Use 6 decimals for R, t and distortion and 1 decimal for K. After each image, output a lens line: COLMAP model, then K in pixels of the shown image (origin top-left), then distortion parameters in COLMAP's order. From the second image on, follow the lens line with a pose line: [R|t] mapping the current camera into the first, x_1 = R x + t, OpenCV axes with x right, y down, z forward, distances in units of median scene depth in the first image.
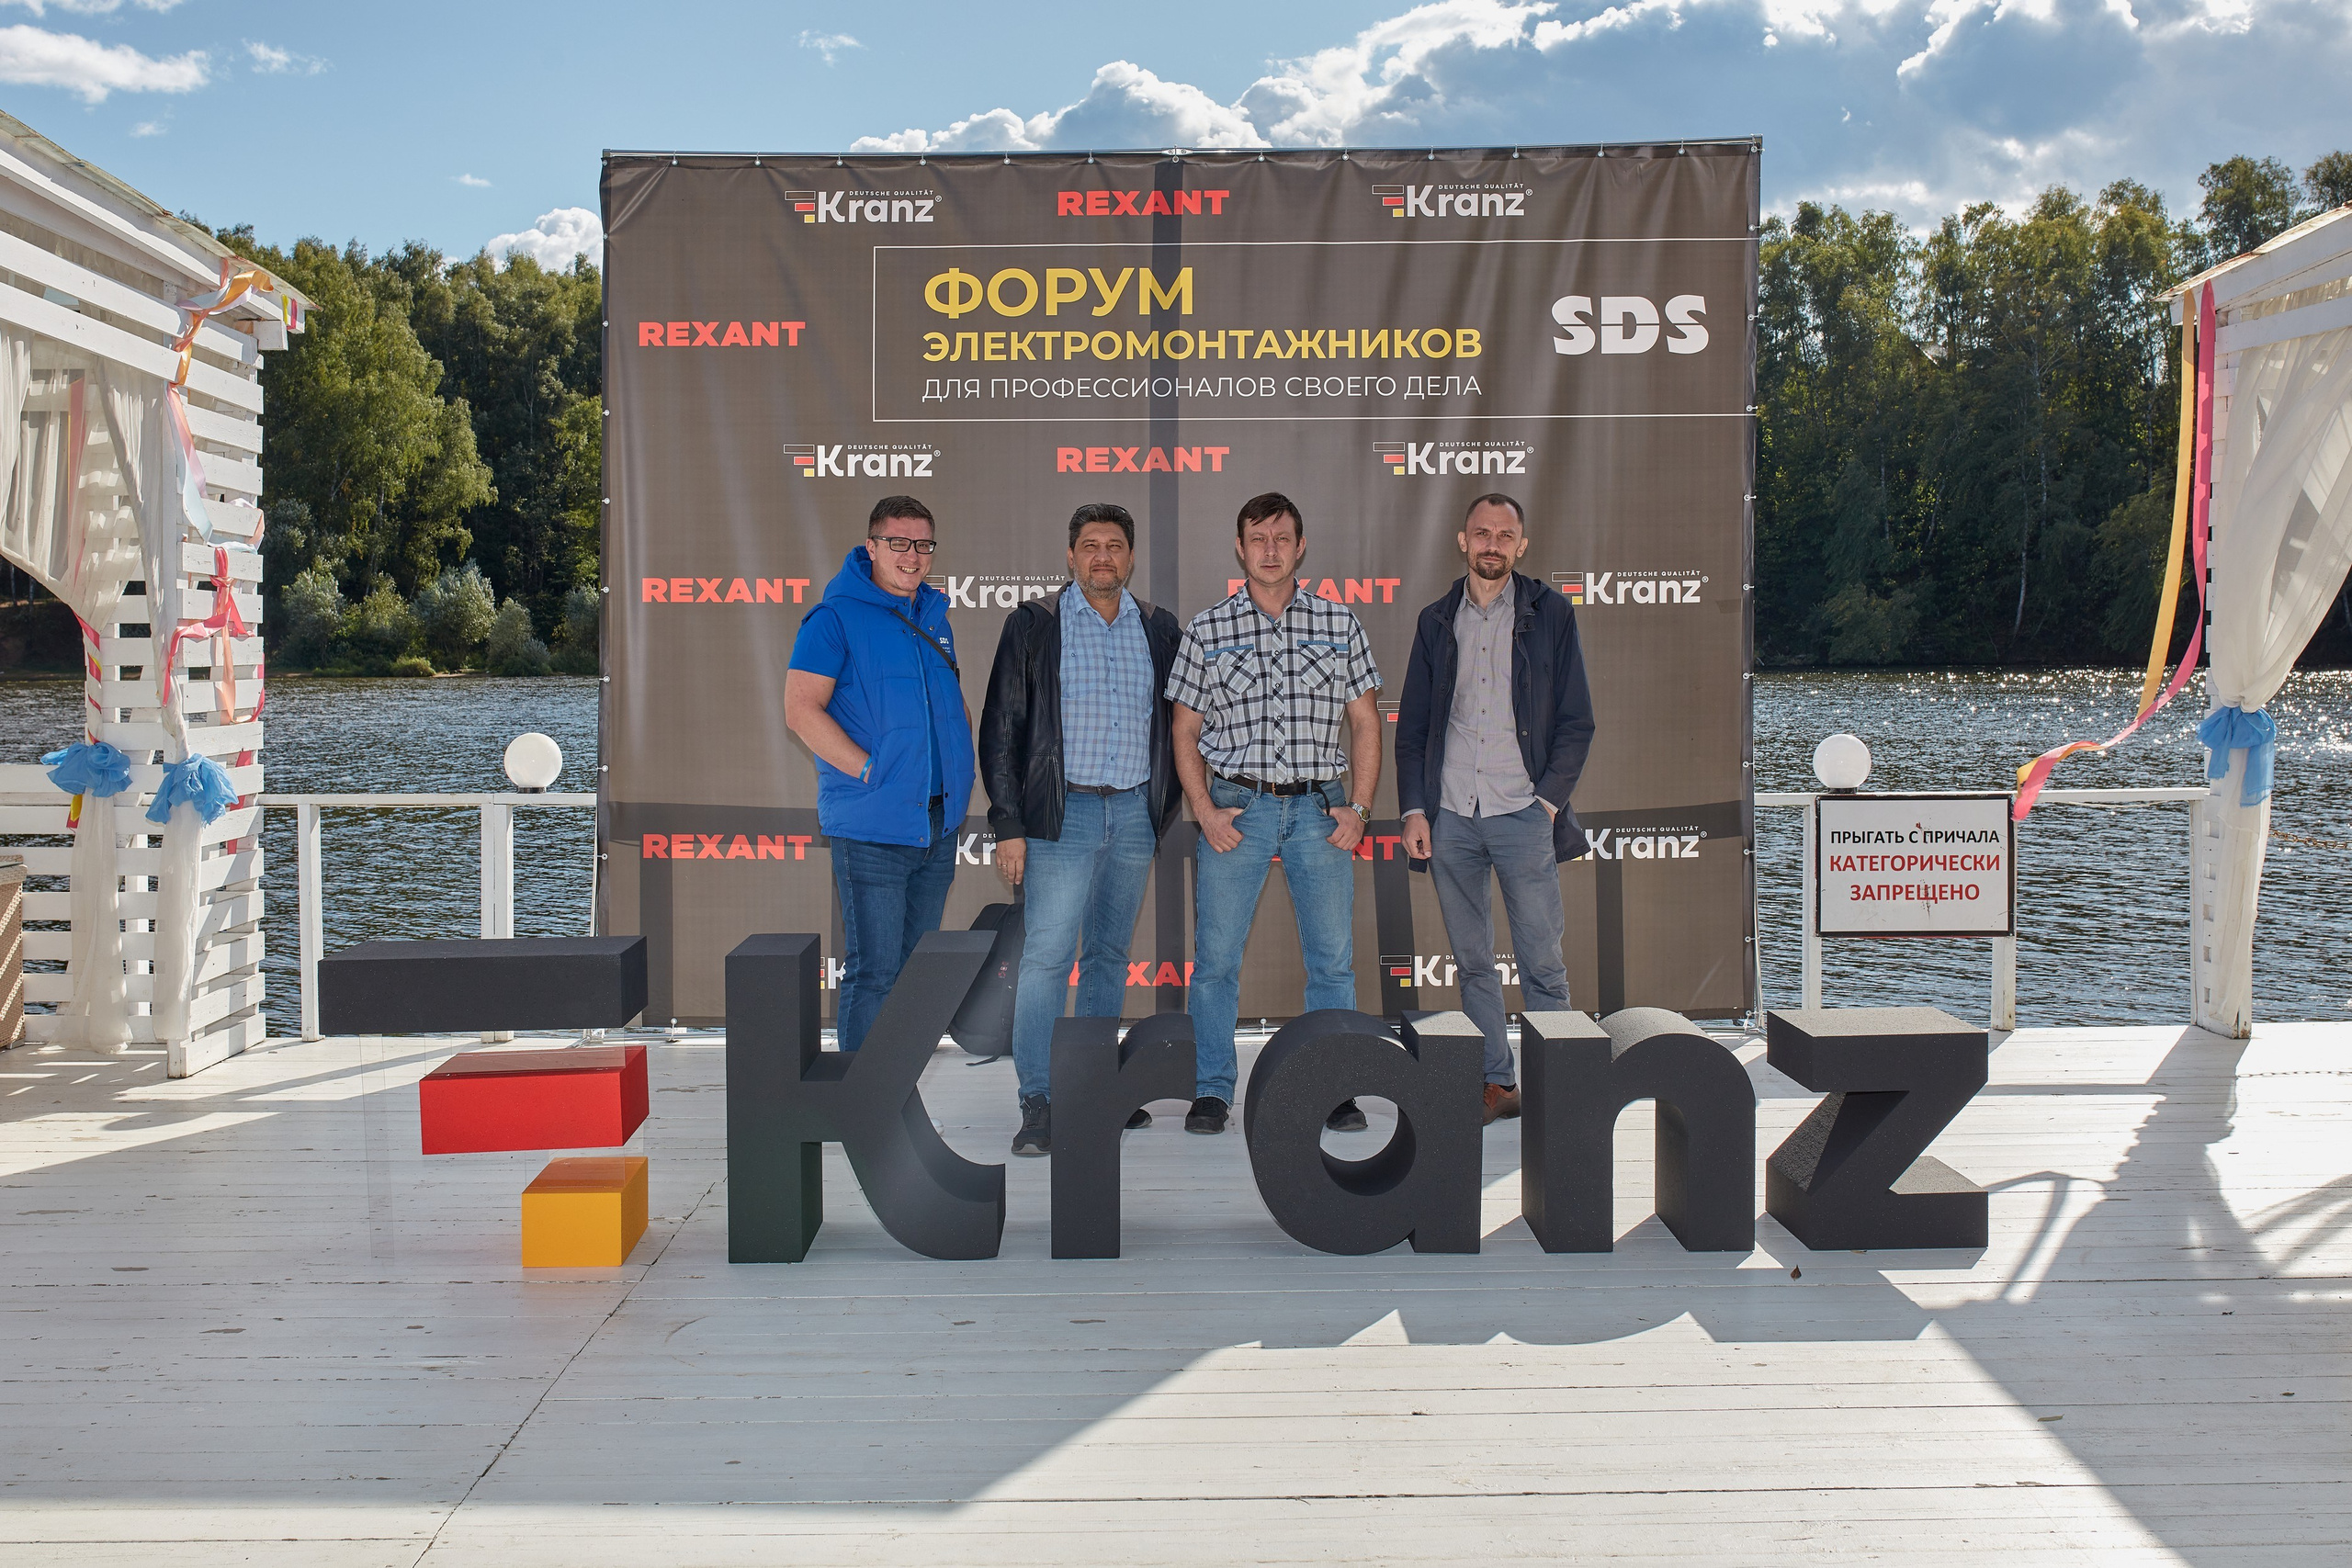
lens RADIAL K [[2562.5, 0, 1180.9], [0, 2562.5, 677.6], [0, 0, 1]] dist [-0.027548, 0.039937]
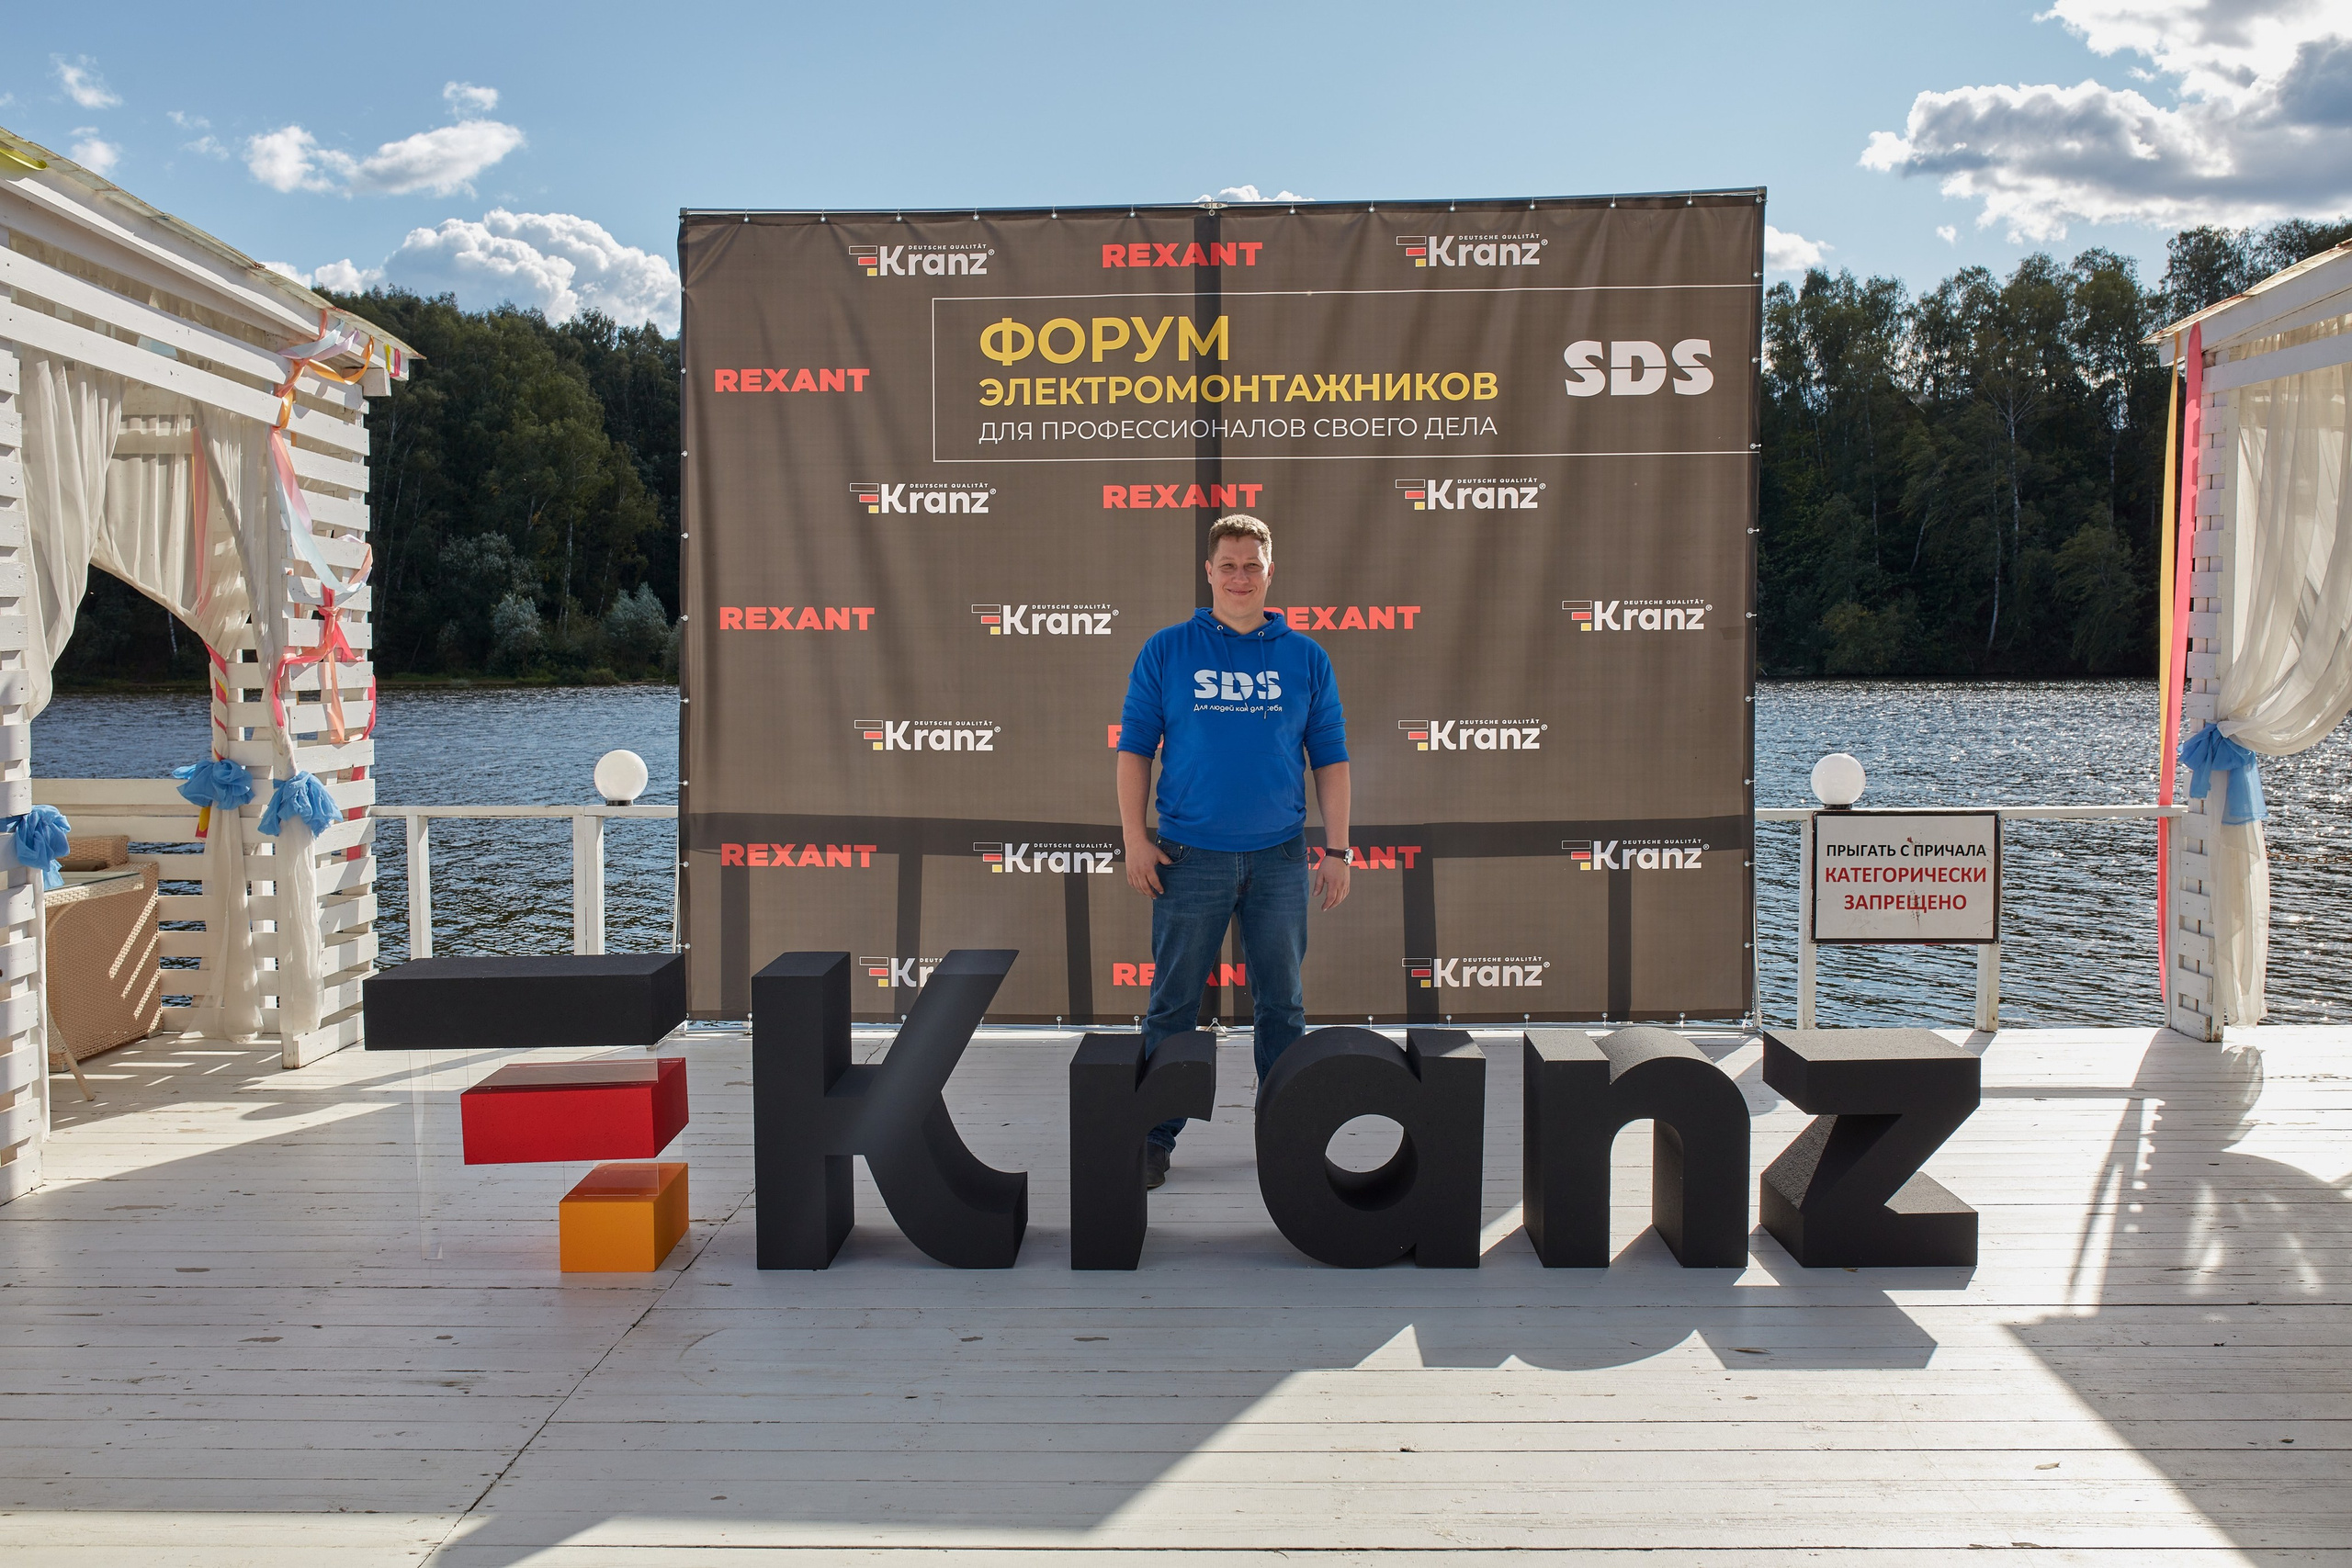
lens RADIAL K [[2186.9, 0, 1189.7], [0, 2186.9, 785.9], [0, 0, 1]] dist [-0.007261, -0.005702]
pose [[0.999497, 0.001492, -0.031685, 0.017790], [-0.000025, 0.998931, 0.046232, -0.006141], [0.031720, -0.046208, 0.998428, 0.078395]]
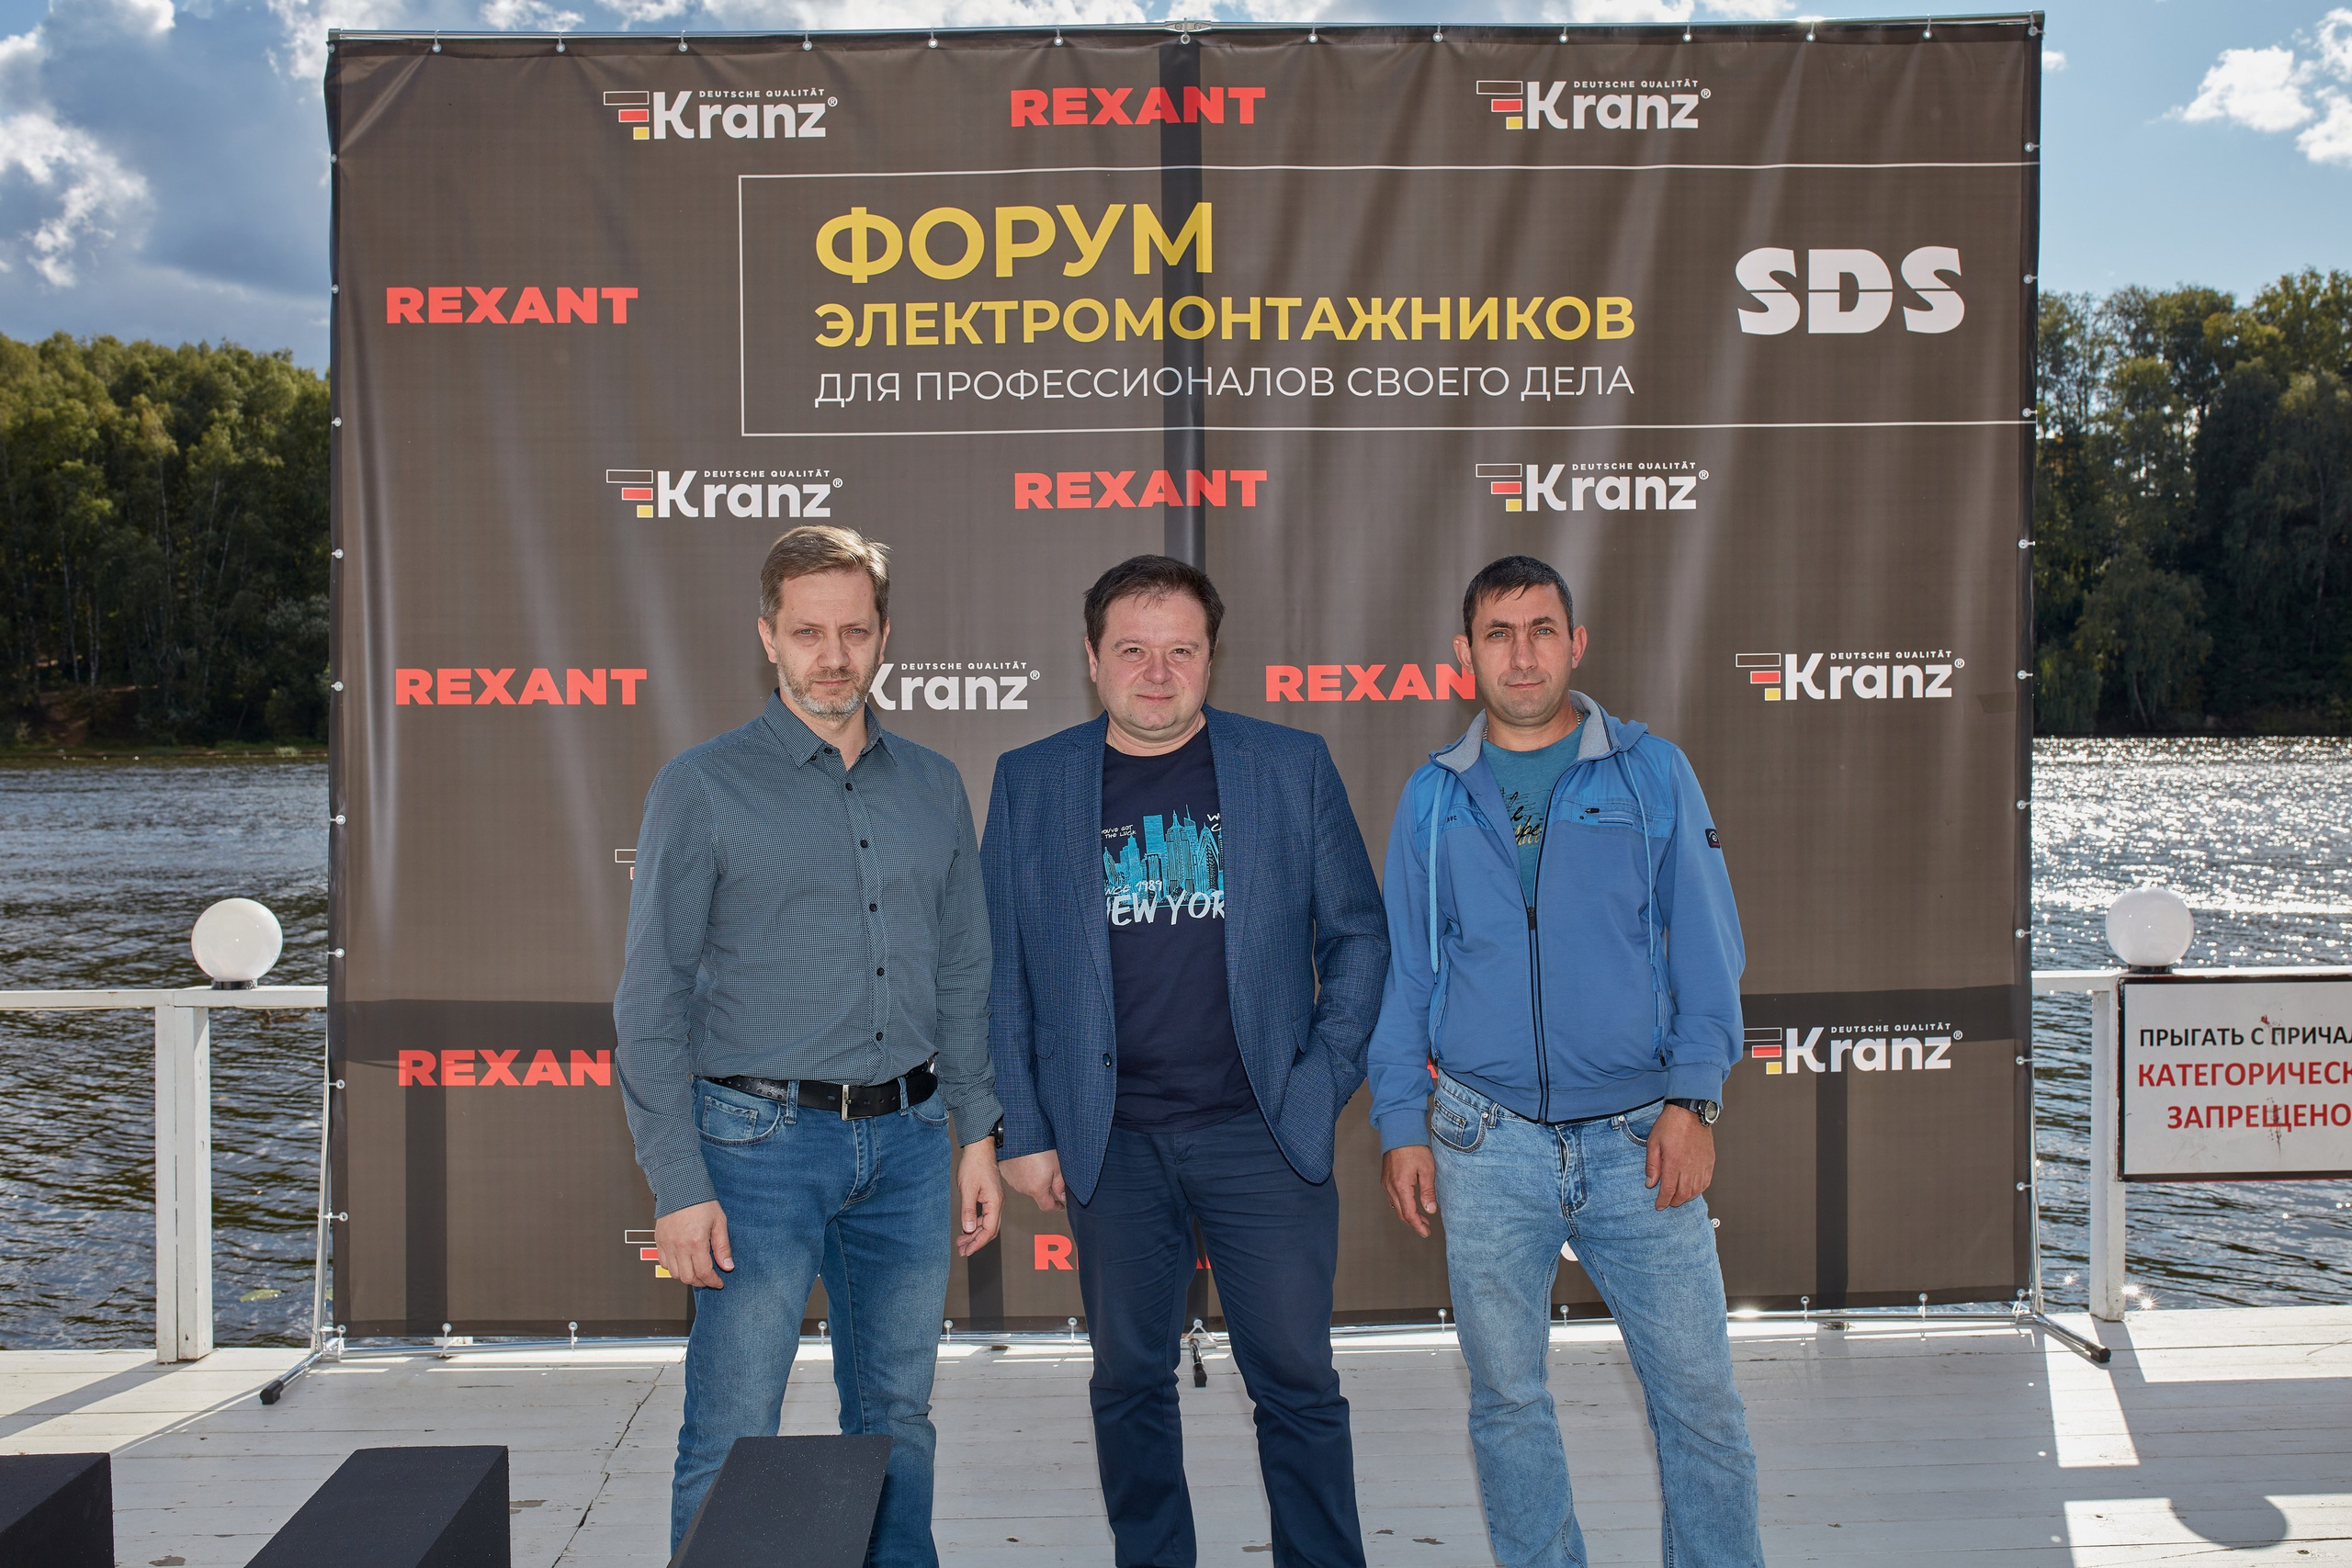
lens RADIAL K [[2408.1, 0, 1181.2], [0, 2408.1, 816.3], [0, 0, 1]] dist [0.012469, -0.037365]
pose [[0.999346, -0.007310, 0.035402, -0.027205], [0.006645, 0.999800, 0.018851, -0.010868], [-0.035533, -0.018603, 0.999195, 0.362496]]
